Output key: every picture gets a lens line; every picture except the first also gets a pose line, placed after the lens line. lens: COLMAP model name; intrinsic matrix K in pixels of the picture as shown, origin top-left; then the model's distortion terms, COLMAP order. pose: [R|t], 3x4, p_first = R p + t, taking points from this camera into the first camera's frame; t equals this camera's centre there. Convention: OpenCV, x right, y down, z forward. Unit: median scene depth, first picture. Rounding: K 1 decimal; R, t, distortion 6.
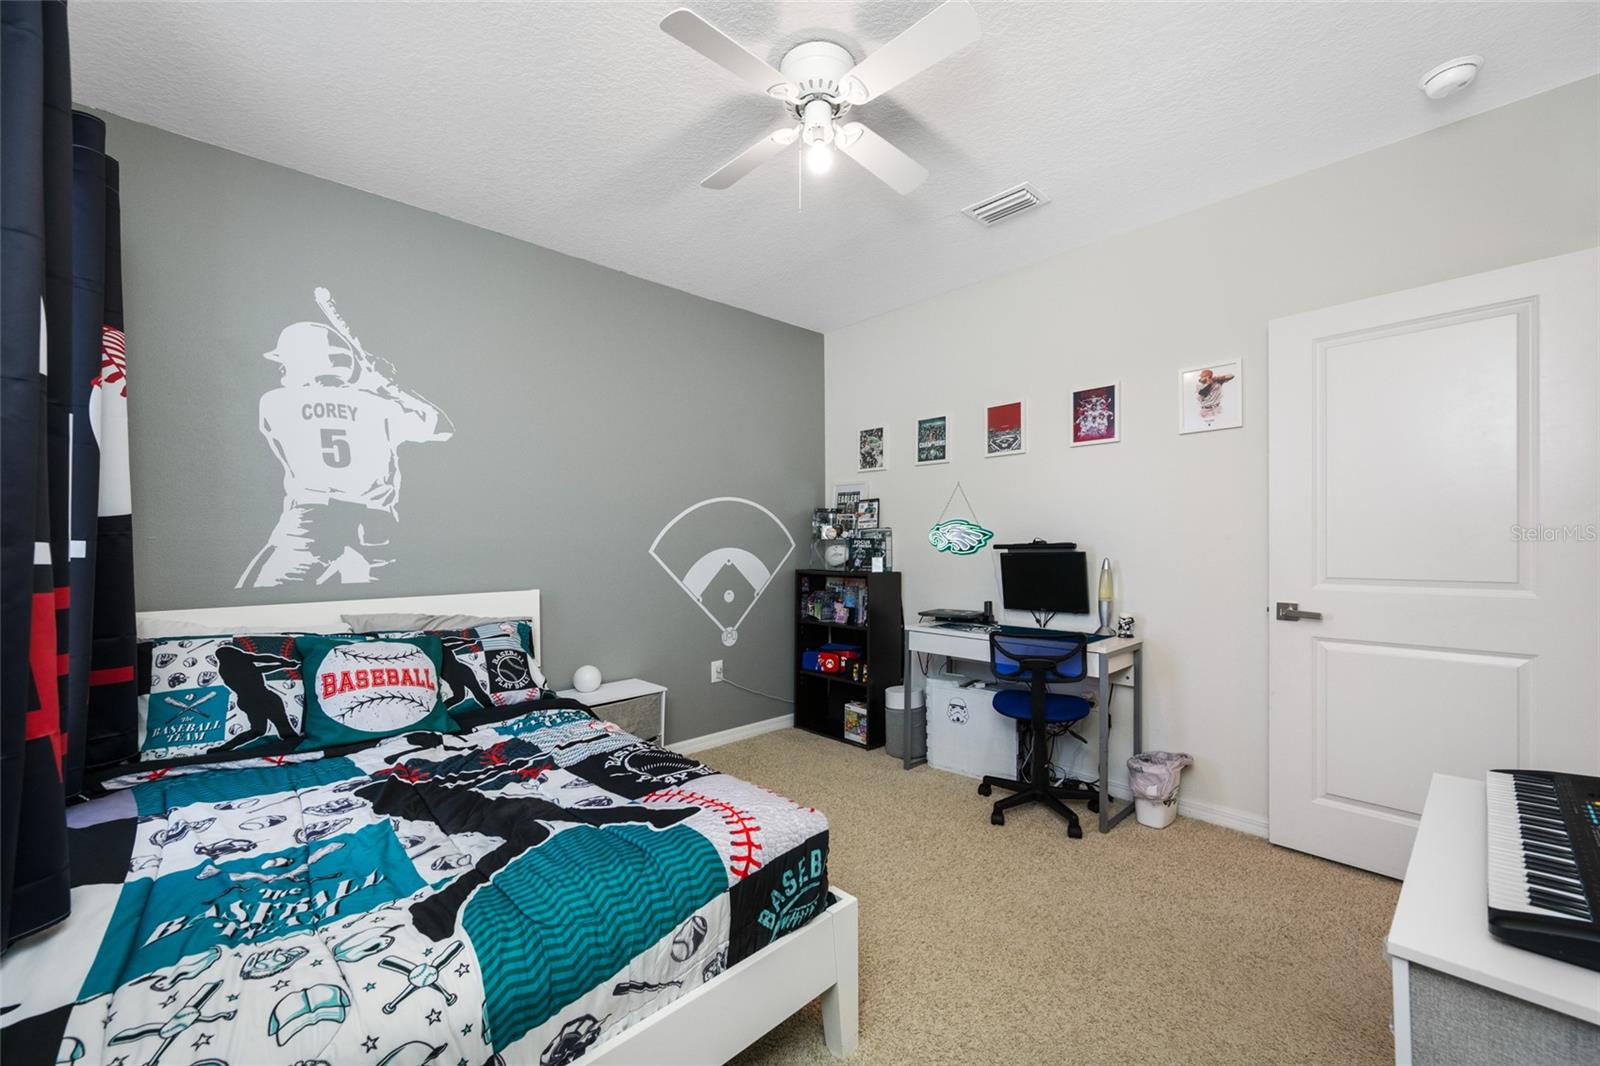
lens RADIAL K [[631.9, 0, 805.5], [0, 631.9, 548.7], [0, 0, 1]] dist [0.001829, -0.001193]
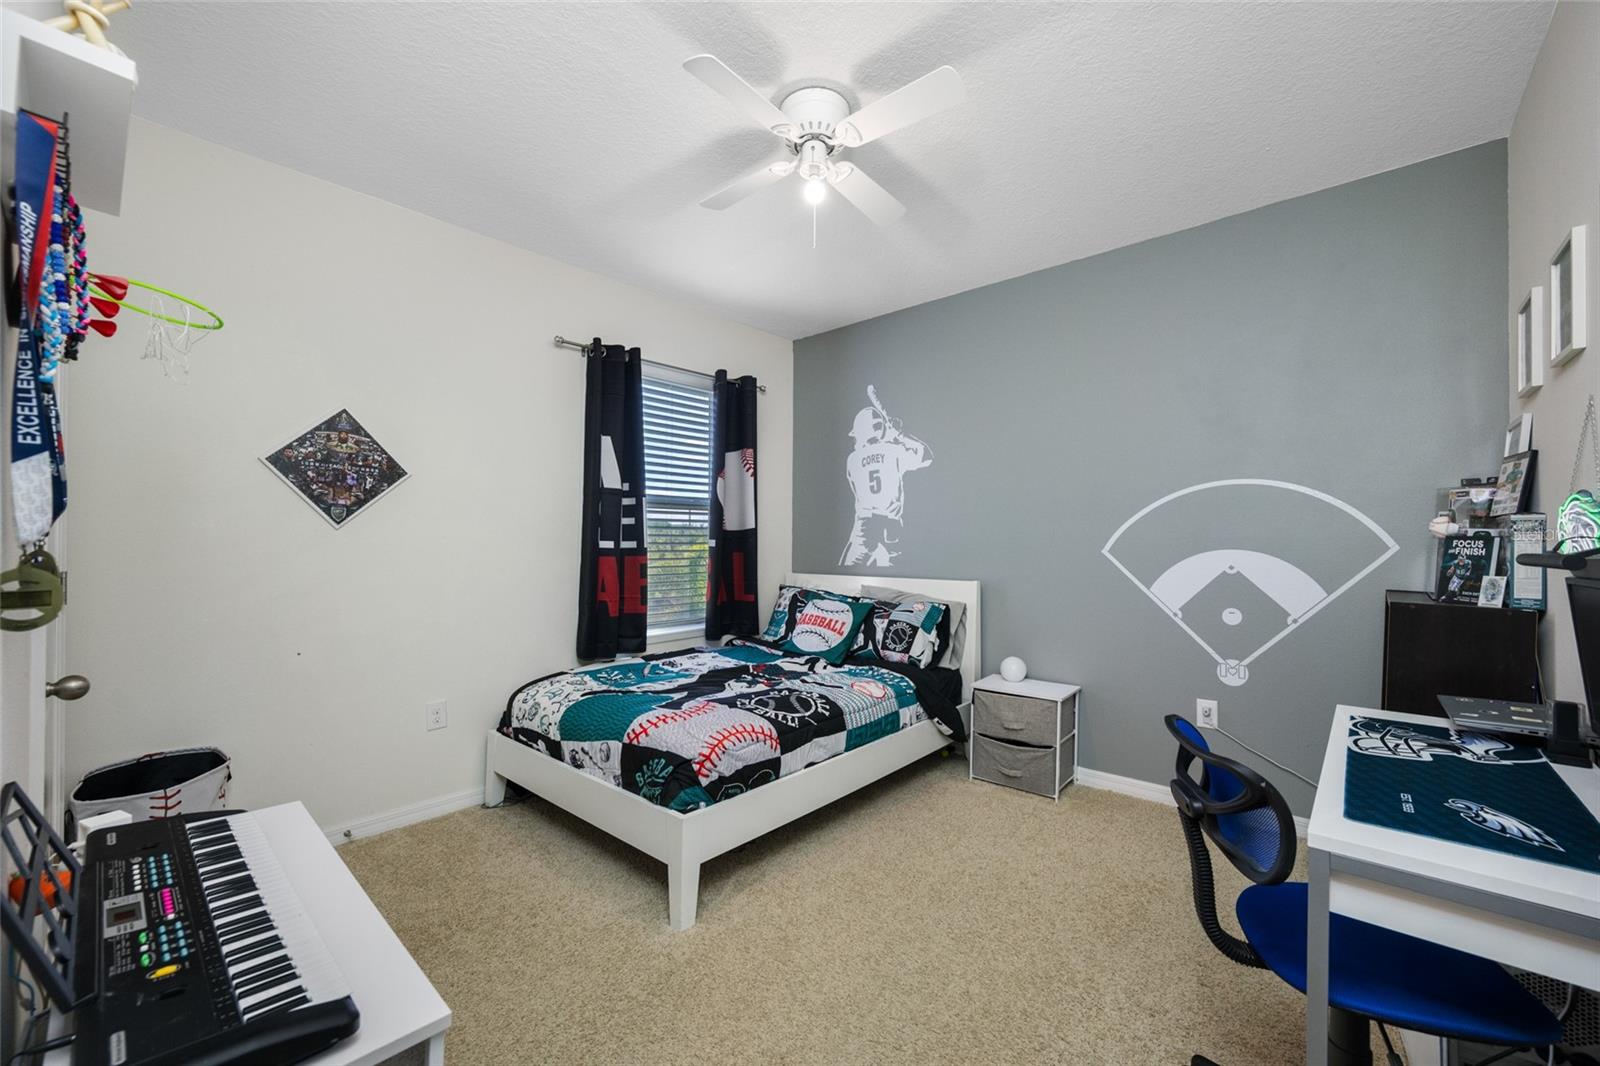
lens RADIAL K [[631.9, 0, 812.1], [0, 631.9, 541.8], [0, 0, 1]] dist [0.001829, -0.001193]
pose [[0.099936, 0.008652, -0.994956, 0.842762], [-0.010438, 0.999916, 0.007647, -0.016884], [0.994939, 0.009621, 0.100018, 0.680505]]
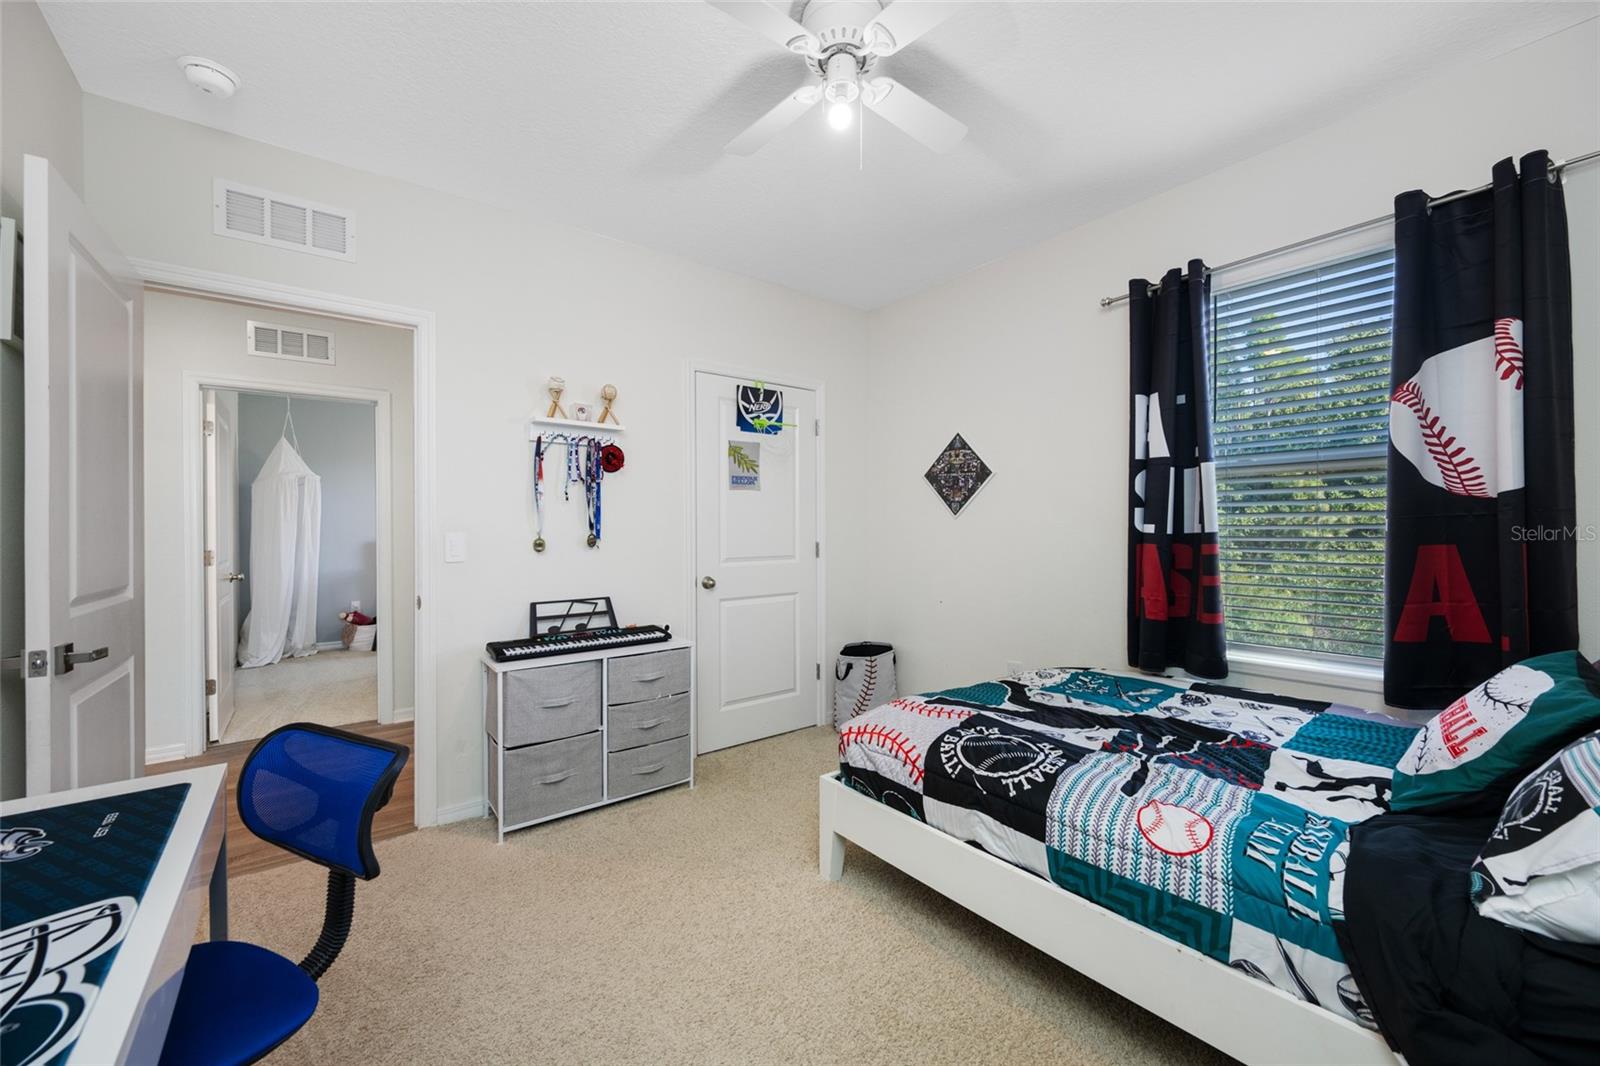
lens RADIAL K [[631.9, 0, 804.9], [0, 631.9, 523.8], [0, 0, 1]] dist [0.001829, -0.001193]
pose [[-0.996461, 0.020404, 0.081548, -0.007705], [0.020546, 0.999788, 0.000902, -0.017536], [-0.081513, 0.002574, -0.996669, 1.480485]]
